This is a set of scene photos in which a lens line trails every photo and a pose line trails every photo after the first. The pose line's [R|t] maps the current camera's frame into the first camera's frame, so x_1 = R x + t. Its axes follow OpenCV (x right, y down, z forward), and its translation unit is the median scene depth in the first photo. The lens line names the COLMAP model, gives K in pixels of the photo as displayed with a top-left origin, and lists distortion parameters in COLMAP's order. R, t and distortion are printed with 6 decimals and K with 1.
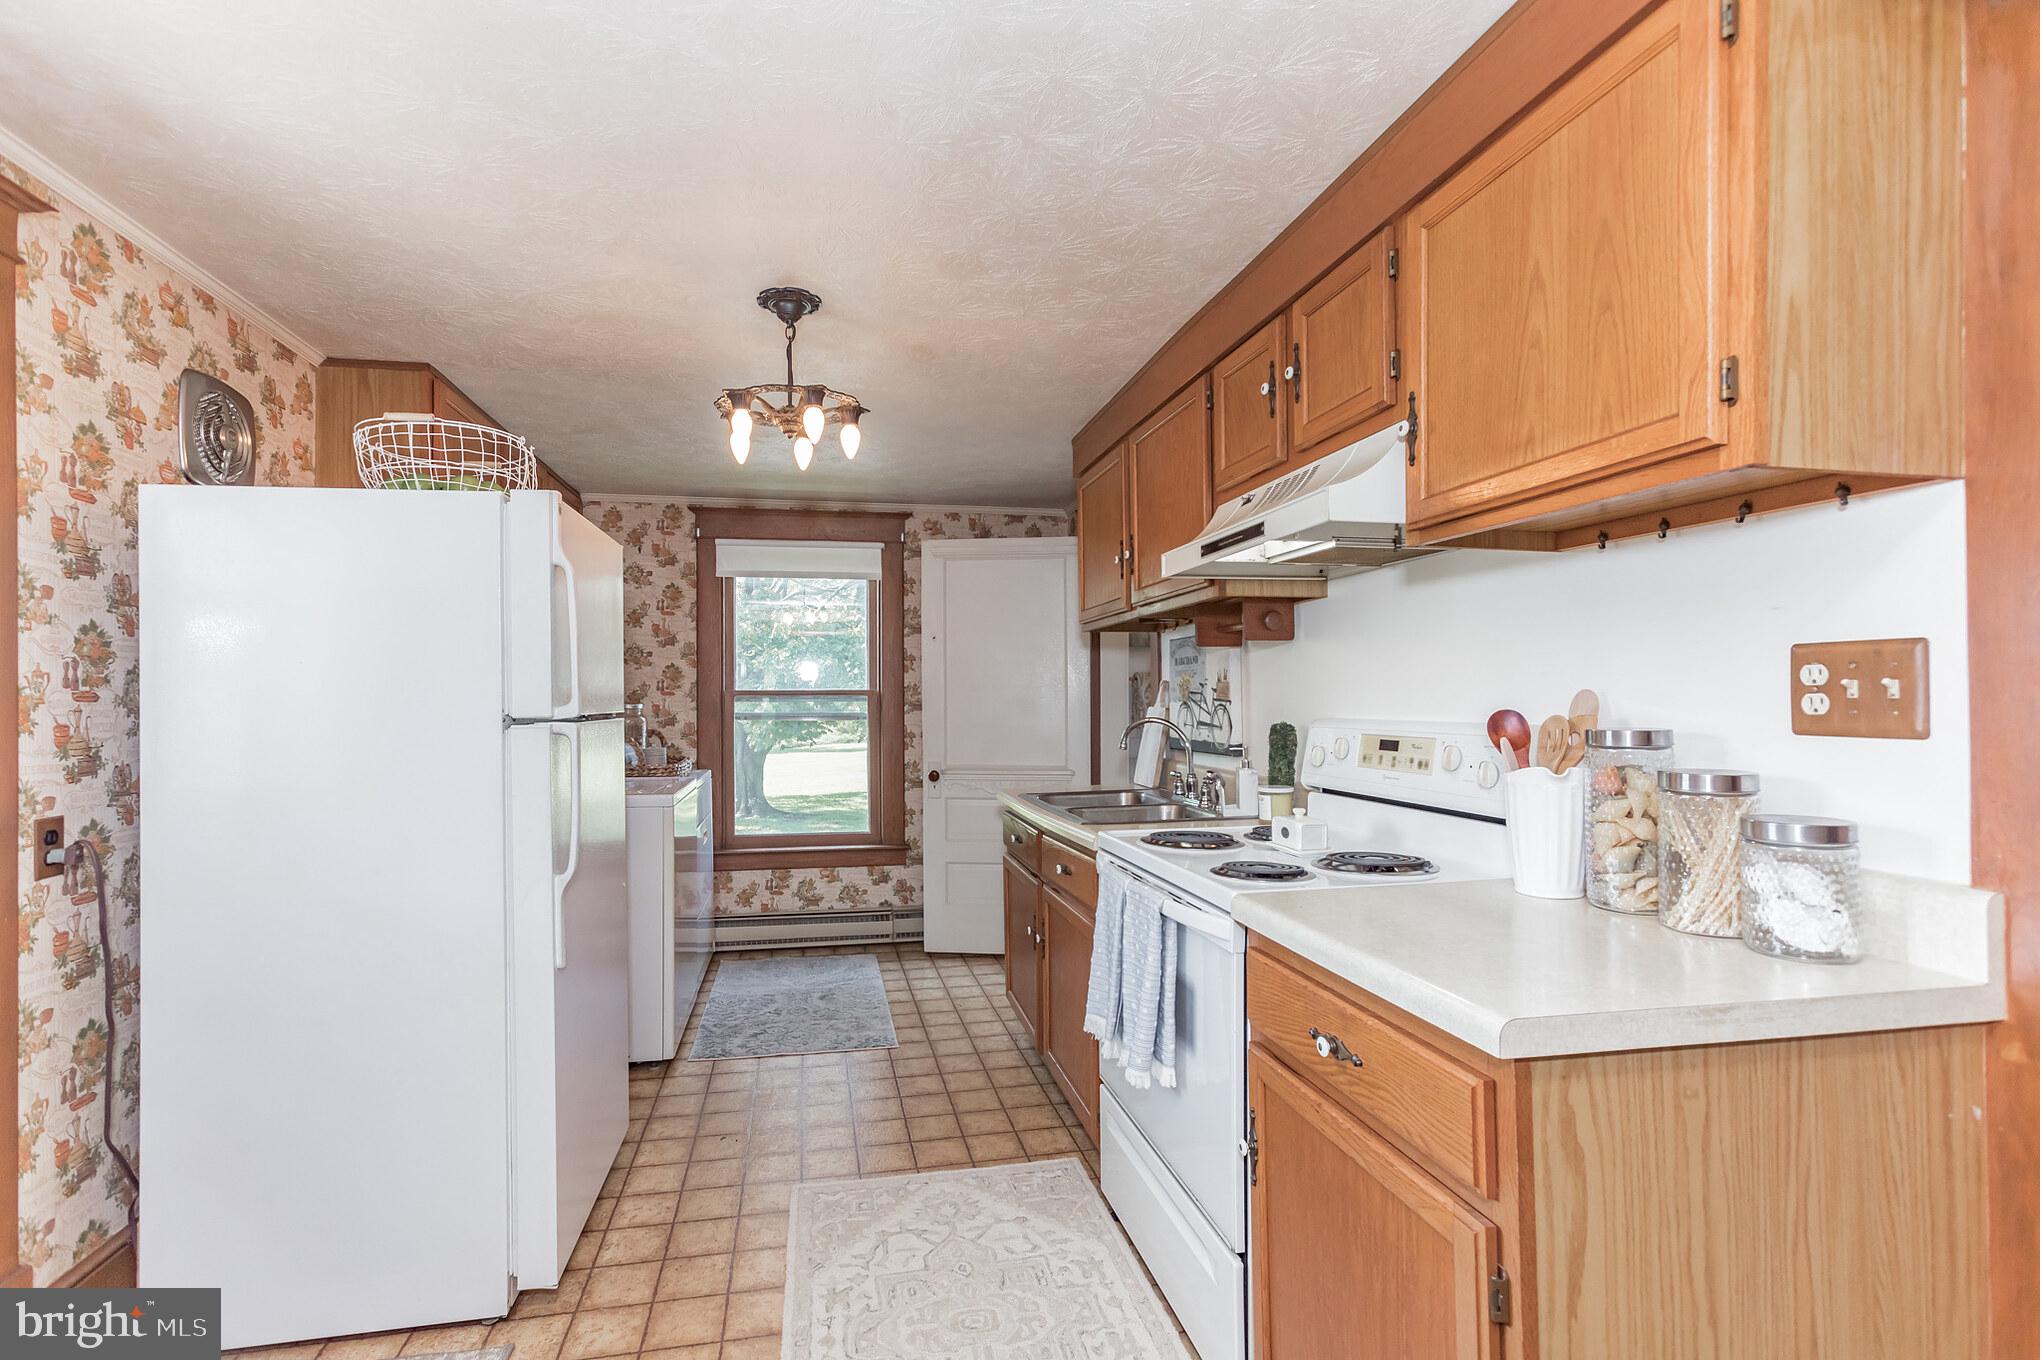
lens RADIAL K [[938.9, 0, 1014.0], [0, 938.9, 692.4], [0, 0, 1]] dist [0.014869, -0.000390]
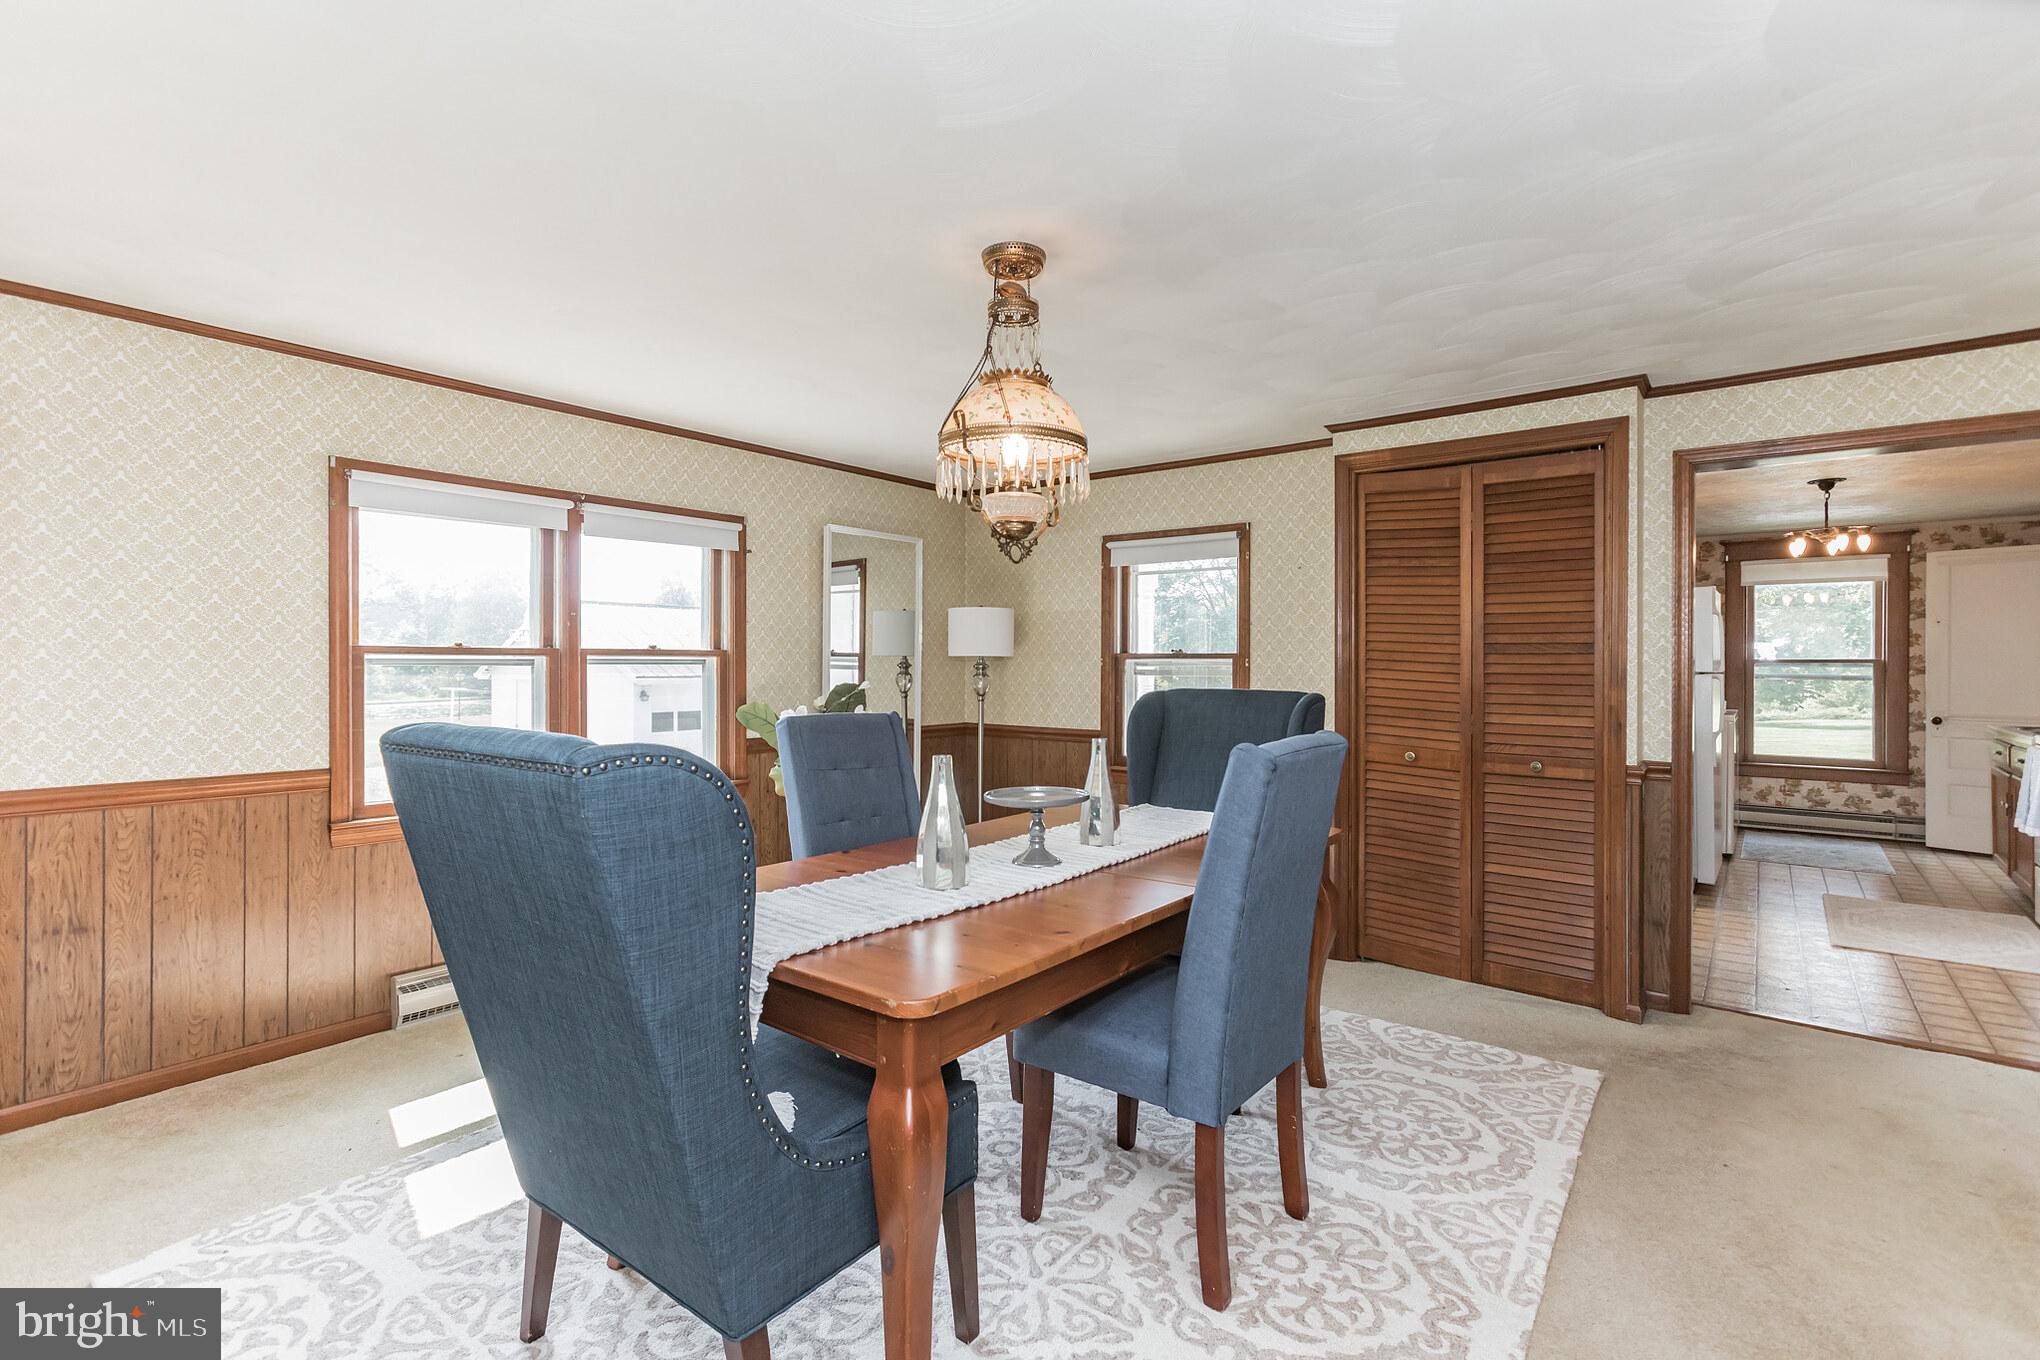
lens RADIAL K [[938.9, 0, 1016.8], [0, 938.9, 670.4], [0, 0, 1]] dist [0.014869, -0.000390]
pose [[0.631635, 0.010790, -0.775191, 0.138758], [0.002381, 0.999871, 0.015858, -0.011421], [0.775262, -0.011862, 0.631528, -0.900846]]
